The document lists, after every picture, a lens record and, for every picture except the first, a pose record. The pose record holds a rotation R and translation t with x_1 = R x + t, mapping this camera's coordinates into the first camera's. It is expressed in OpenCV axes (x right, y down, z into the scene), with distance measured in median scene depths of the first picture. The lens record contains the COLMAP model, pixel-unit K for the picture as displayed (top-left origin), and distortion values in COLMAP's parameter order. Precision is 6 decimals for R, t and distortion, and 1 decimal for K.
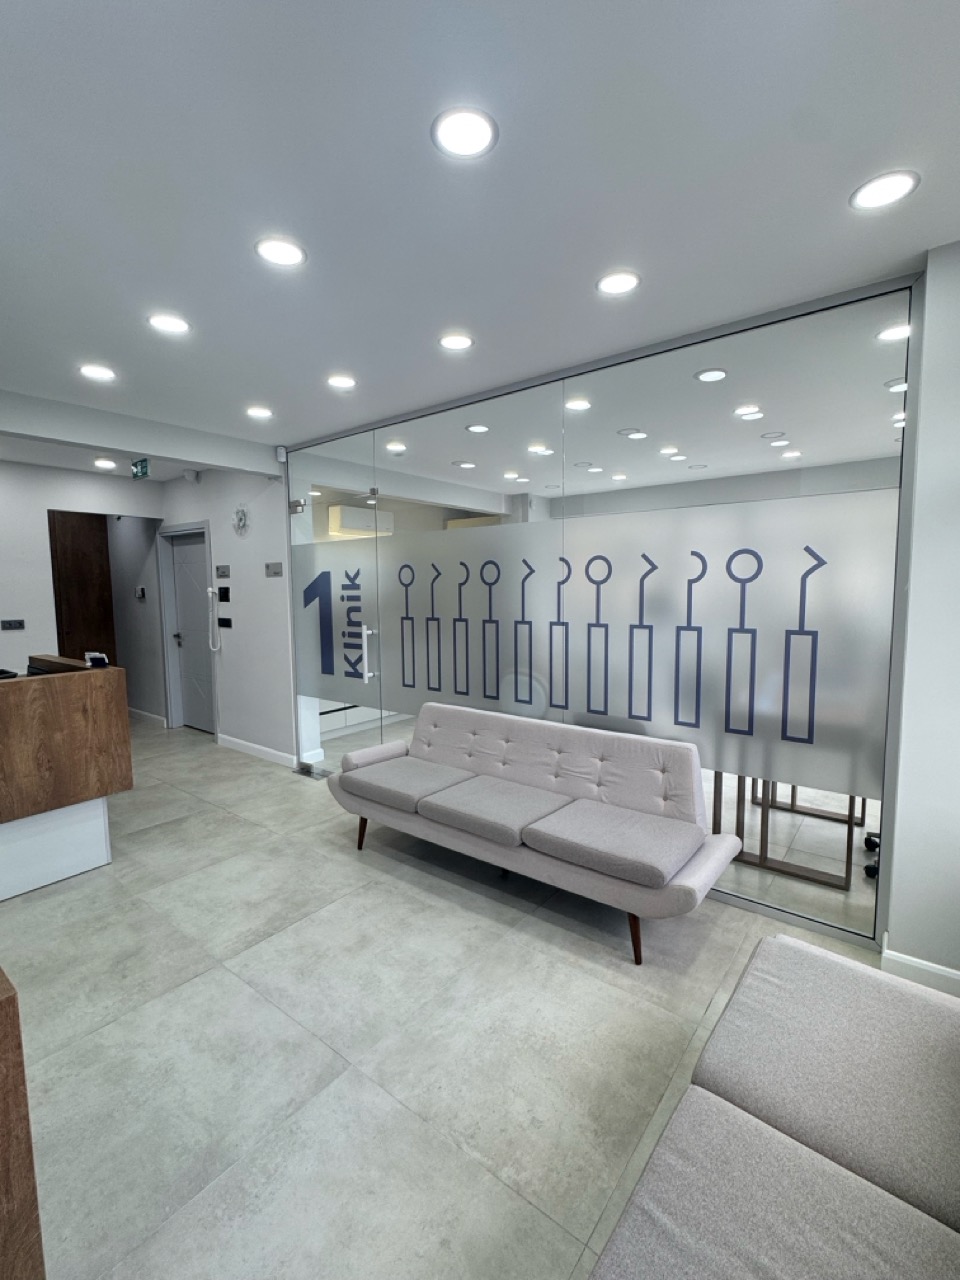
lens RADIAL K [[568.8, 0, 480.5], [0, 568.8, 638.9], [0, 0, 1]] dist [0.000180, -0.000665]
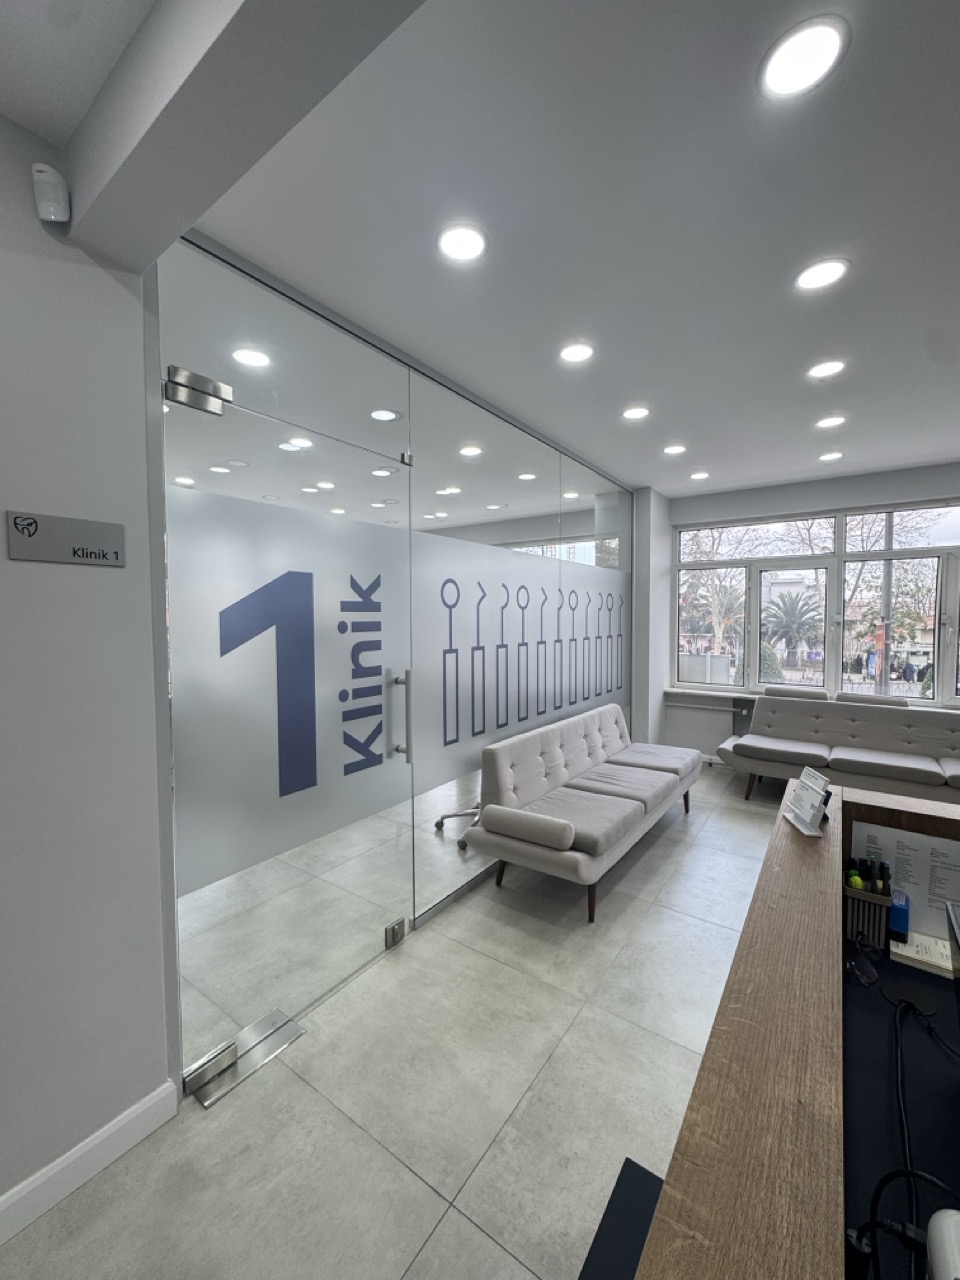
lens RADIAL K [[512.2, 0, 486.6], [0, 512.2, 638.9], [0, 0, 1]] dist [-0.002309, -0.000456]
pose [[-0.054873, -0.032674, 0.997959, -0.744054], [0.098085, 0.994454, 0.037952, -0.067615], [-0.993664, 0.099968, -0.051364, 0.919392]]
